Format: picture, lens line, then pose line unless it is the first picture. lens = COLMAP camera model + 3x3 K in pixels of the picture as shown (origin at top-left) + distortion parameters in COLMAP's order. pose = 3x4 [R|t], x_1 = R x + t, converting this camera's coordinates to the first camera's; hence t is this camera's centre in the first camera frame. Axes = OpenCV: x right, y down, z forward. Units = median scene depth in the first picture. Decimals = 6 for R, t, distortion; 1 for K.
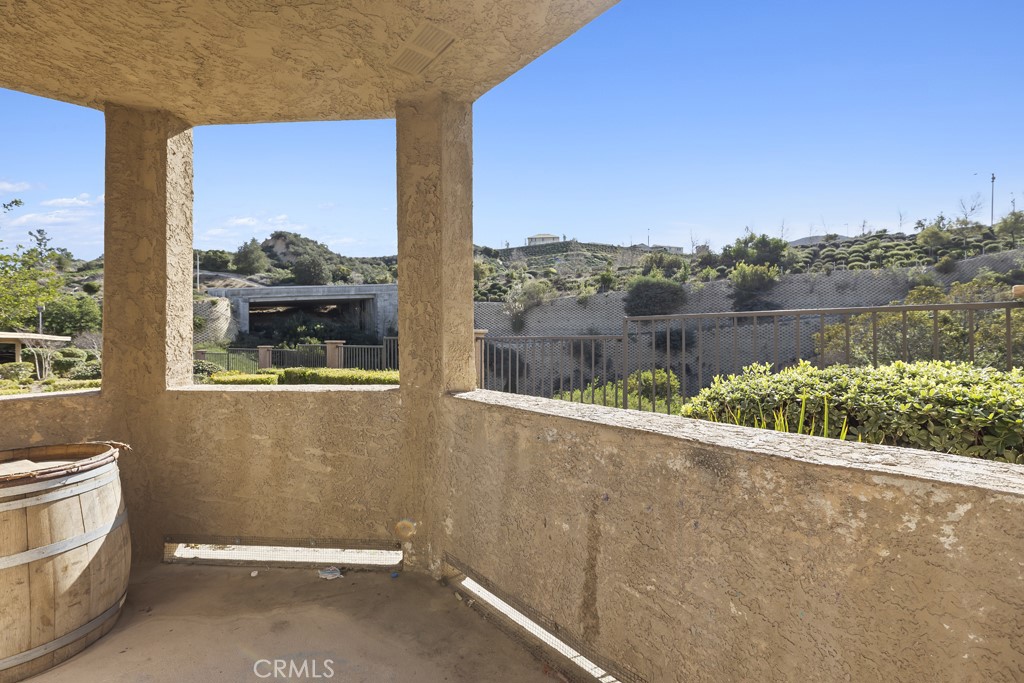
lens RADIAL K [[467.2, 0, 515.6], [0, 467.2, 339.1], [0, 0, 1]] dist [0.004119, -0.000292]
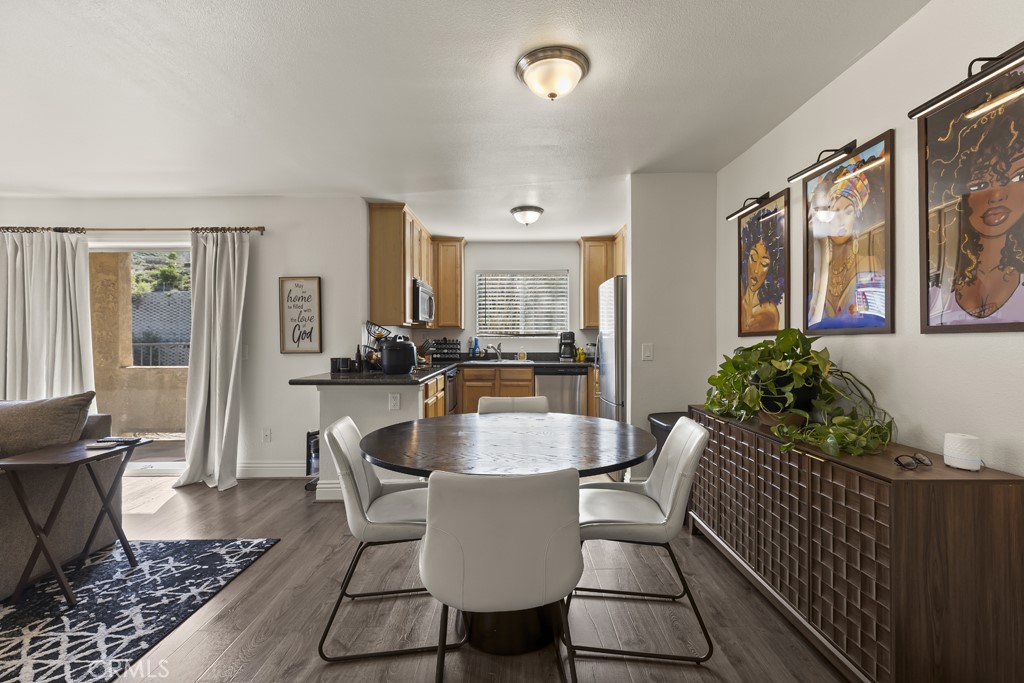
lens RADIAL K [[467.2, 0, 516.9], [0, 467.2, 341.4], [0, 0, 1]] dist [0.004119, -0.000292]
pose [[0.671074, 0.000846, 0.741390, -0.569939], [0.003962, 0.999981, -0.004727, -0.002887], [-0.741379, 0.006109, 0.671058, -2.220523]]
